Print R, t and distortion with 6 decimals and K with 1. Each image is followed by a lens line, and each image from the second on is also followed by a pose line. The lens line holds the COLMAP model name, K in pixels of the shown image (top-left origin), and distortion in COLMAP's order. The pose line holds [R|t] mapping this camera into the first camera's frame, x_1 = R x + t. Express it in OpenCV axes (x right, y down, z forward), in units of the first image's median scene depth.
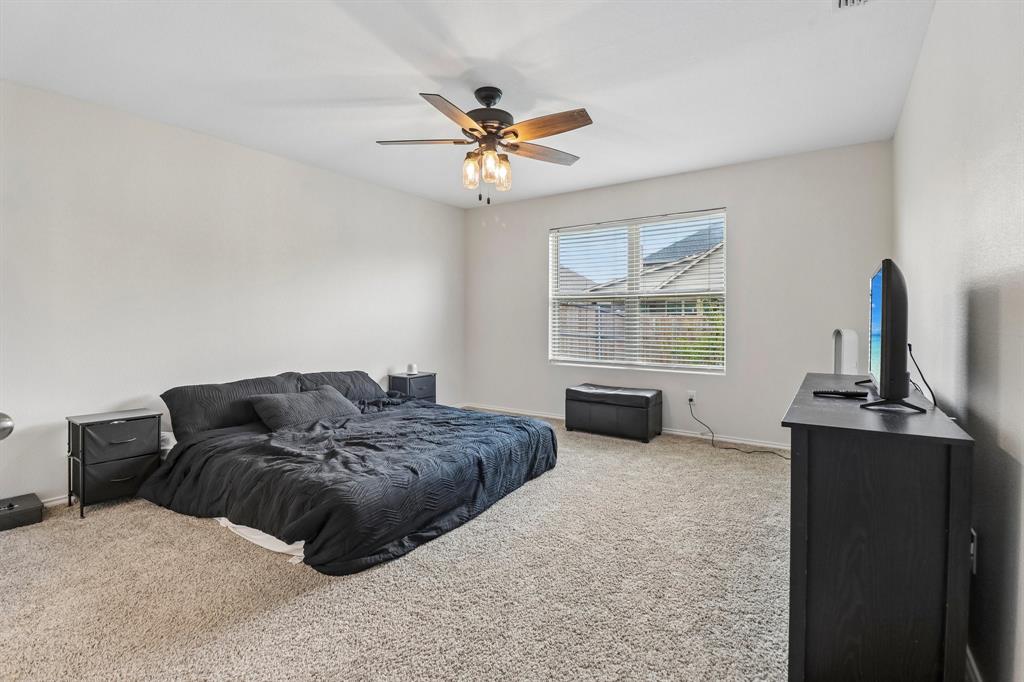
lens RADIAL K [[475.1, 0, 485.0], [0, 475.1, 323.3], [0, 0, 1]] dist [0.000338, -0.010183]
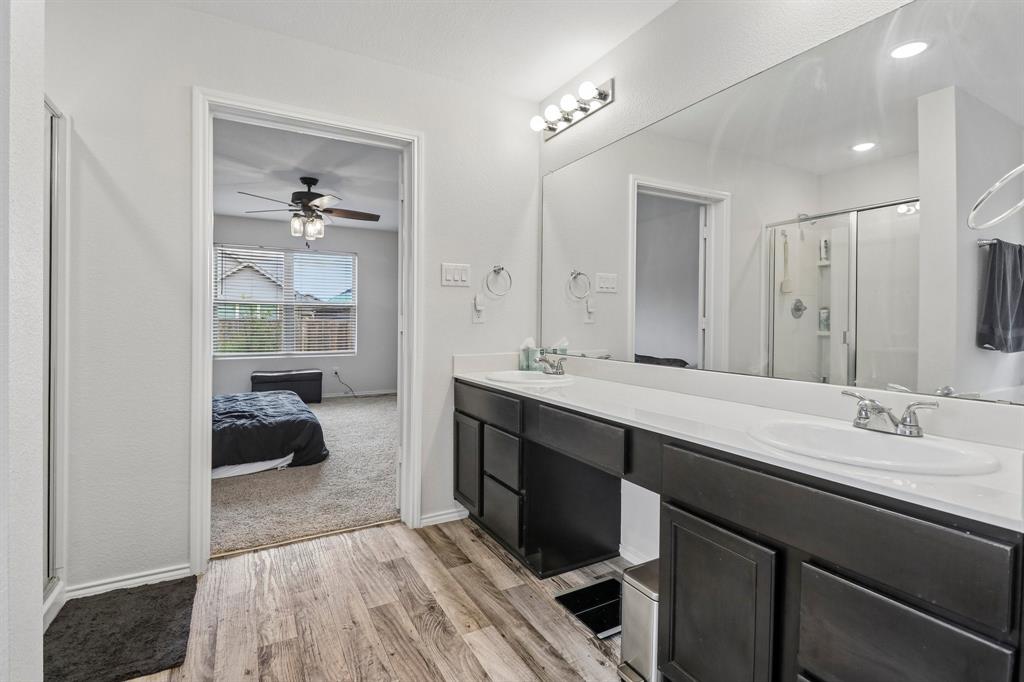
lens RADIAL K [[475.1, 0, 497.3], [0, 475.1, 324.7], [0, 0, 1]] dist [0.000338, -0.010183]
pose [[0.478875, -0.005961, 0.877863, -0.641823], [0.007098, 0.999971, 0.002918, 0.002832], [-0.877854, 0.004834, 0.478903, -0.188279]]
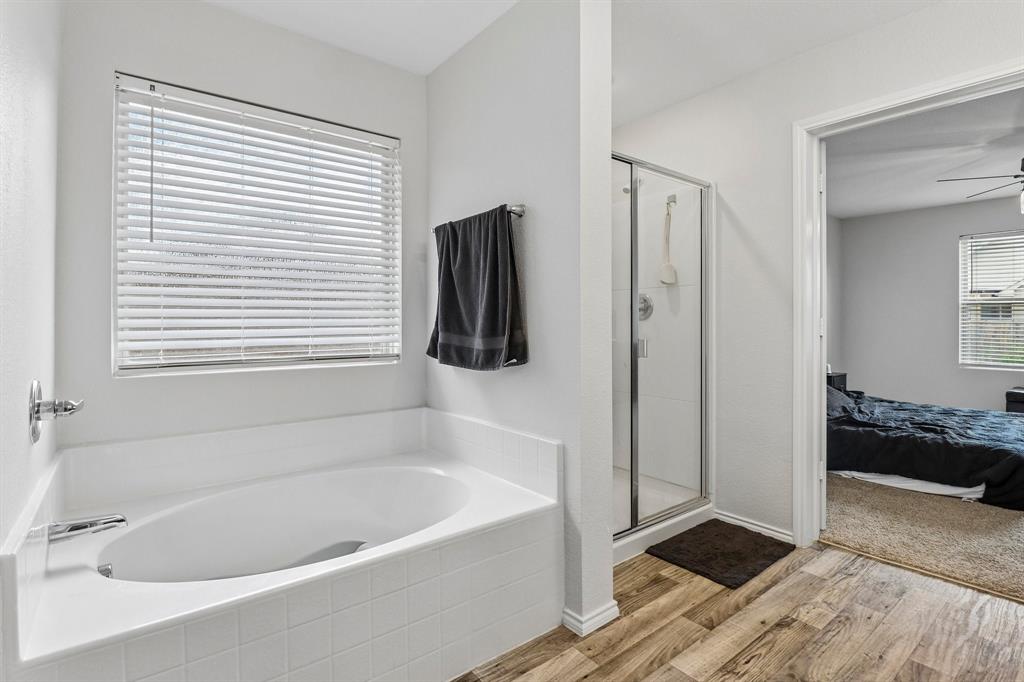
lens RADIAL K [[475.1, 0, 526.0], [0, 475.1, 321.2], [0, 0, 1]] dist [0.000338, -0.010183]
pose [[0.953602, -0.006447, -0.301000, -0.523538], [0.000836, 0.999824, -0.018768, 0.004288], [0.301068, 0.017646, 0.953440, -0.294505]]
